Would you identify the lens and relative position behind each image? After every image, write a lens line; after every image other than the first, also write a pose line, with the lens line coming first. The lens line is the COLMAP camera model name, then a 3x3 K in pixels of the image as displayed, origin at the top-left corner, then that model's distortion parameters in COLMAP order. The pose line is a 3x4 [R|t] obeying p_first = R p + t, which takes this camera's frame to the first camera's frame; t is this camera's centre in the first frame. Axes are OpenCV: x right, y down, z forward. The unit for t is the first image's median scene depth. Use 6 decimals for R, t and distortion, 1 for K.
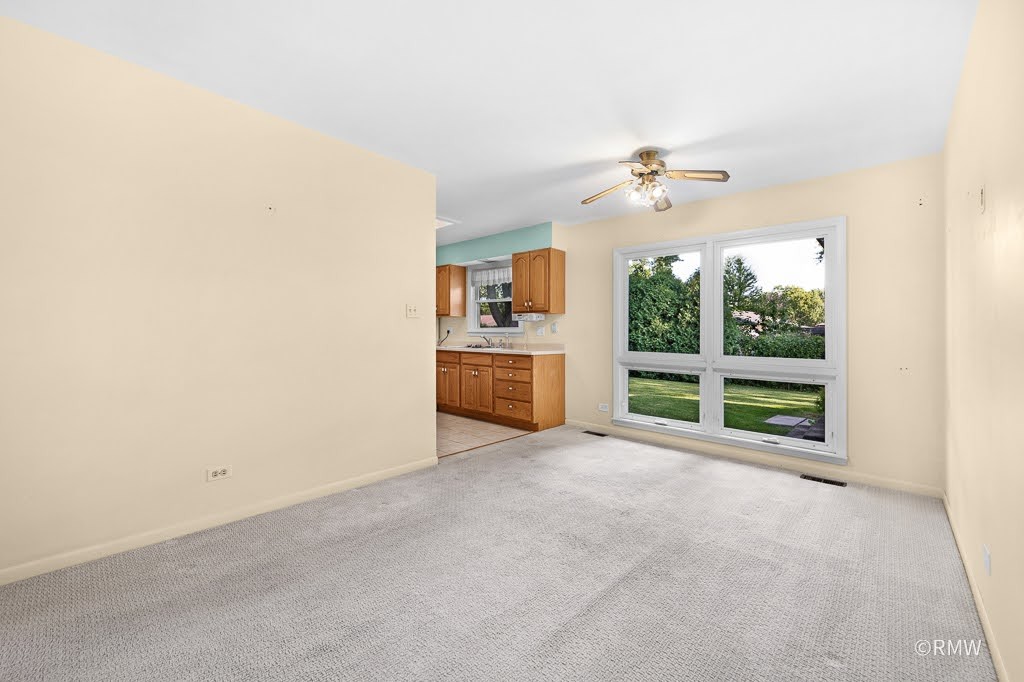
lens RADIAL K [[415.6, 0, 518.1], [0, 415.6, 318.5], [0, 0, 1]] dist [0.008527, 0.000159]
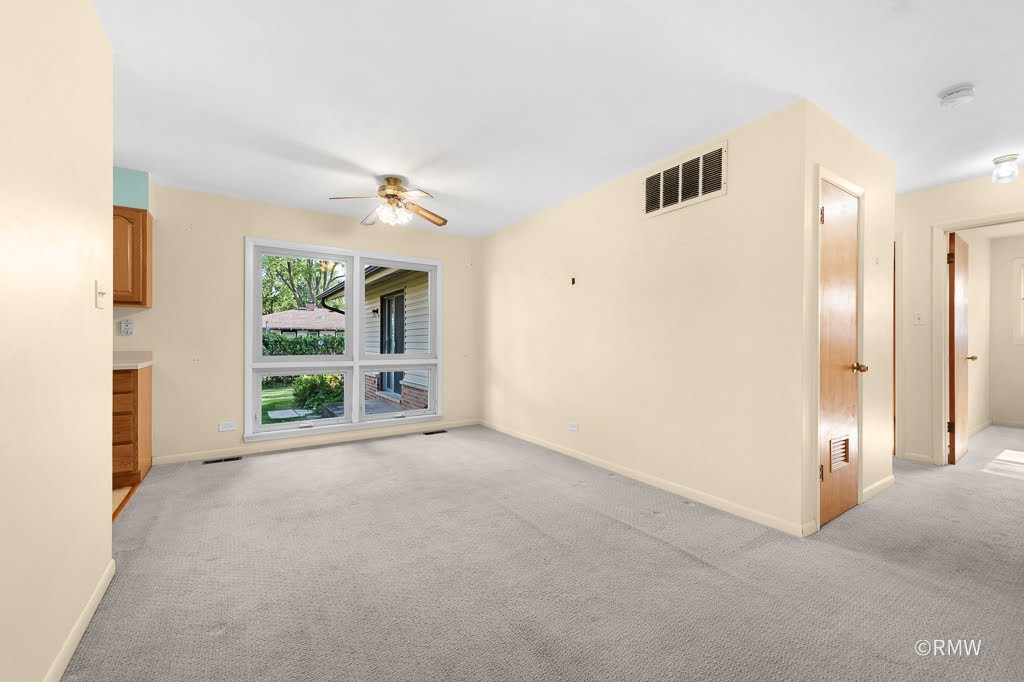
lens RADIAL K [[409.5, 0, 509.9], [0, 409.5, 343.8], [0, 0, 1]] dist [0.003264, -0.000004]
pose [[0.224611, -0.020838, 0.974226, -0.661761], [-0.043362, 0.998567, 0.031356, 0.001089], [-0.973483, -0.049287, 0.223386, 0.402273]]
